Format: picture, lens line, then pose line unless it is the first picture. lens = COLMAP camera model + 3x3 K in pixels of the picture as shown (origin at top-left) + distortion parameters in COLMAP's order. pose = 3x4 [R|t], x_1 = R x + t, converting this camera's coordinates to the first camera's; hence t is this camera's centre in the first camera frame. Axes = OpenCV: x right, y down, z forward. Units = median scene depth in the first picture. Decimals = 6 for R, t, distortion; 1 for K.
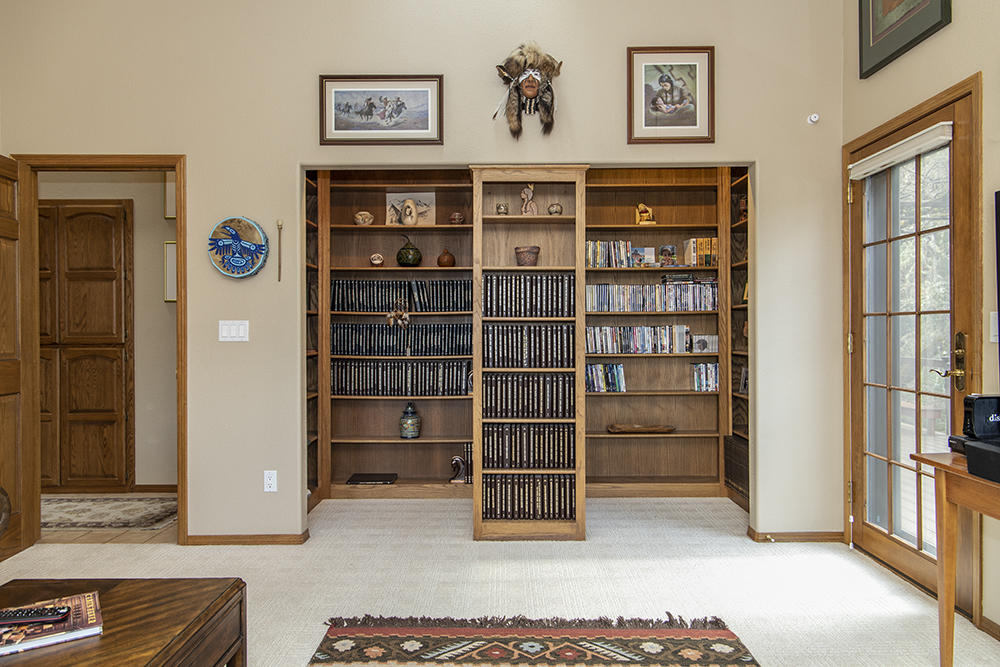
lens RADIAL K [[663.3, 0, 500.0], [0, 663.3, 333.5], [0, 0, 1]] dist [0.004268, -0.005105]
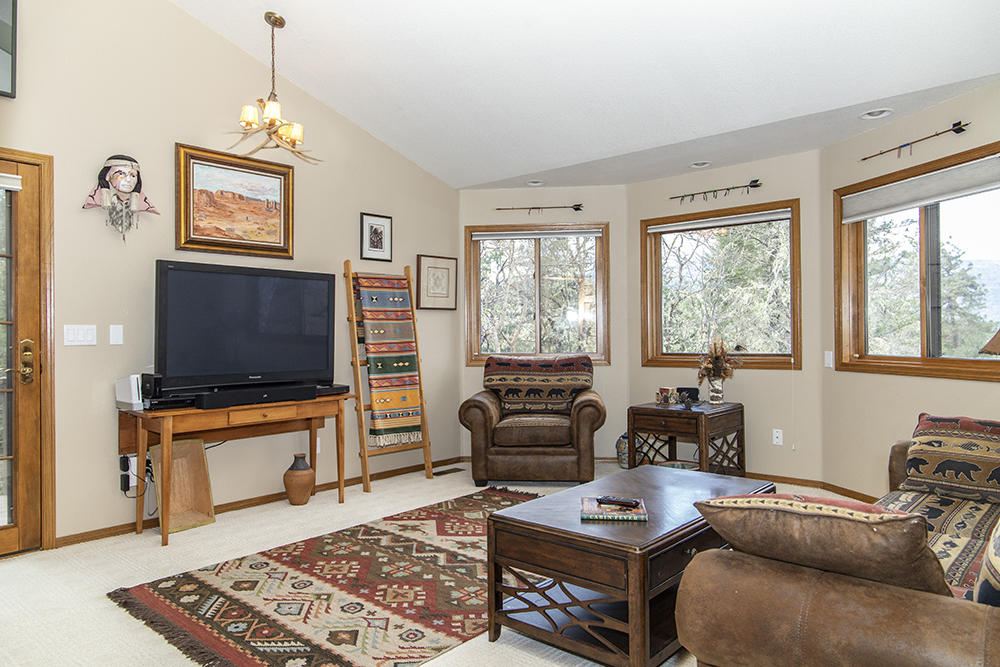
lens RADIAL K [[663.3, 0, 500.0], [0, 663.3, 333.5], [0, 0, 1]] dist [0.004268, -0.005105]
pose [[-0.753165, 0.016467, 0.657626, -0.657324], [0.019564, 0.999805, -0.002629, 0.005533], [-0.657541, 0.010885, -0.753340, 1.015697]]
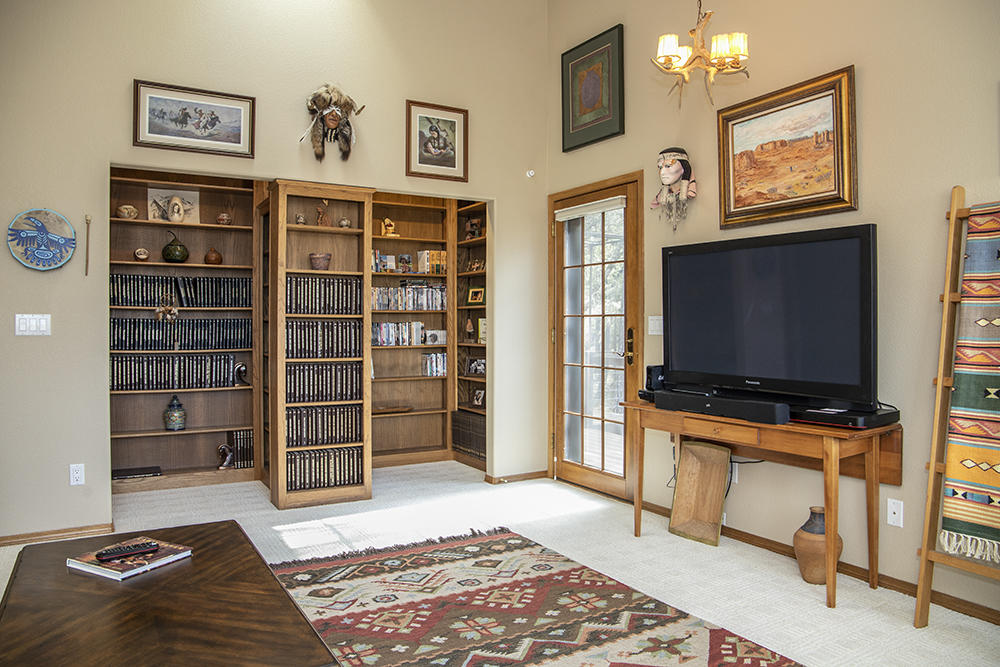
lens RADIAL K [[686.8, 0, 500.0], [0, 686.8, 333.5], [0, 0, 1]] dist [-0.131695, 0.085936]
pose [[0.855668, 0.000015, 0.517526, -0.314231], [-0.003066, 0.999983, 0.005041, 0.002188], [-0.517516, -0.005900, 0.855653, -0.180864]]
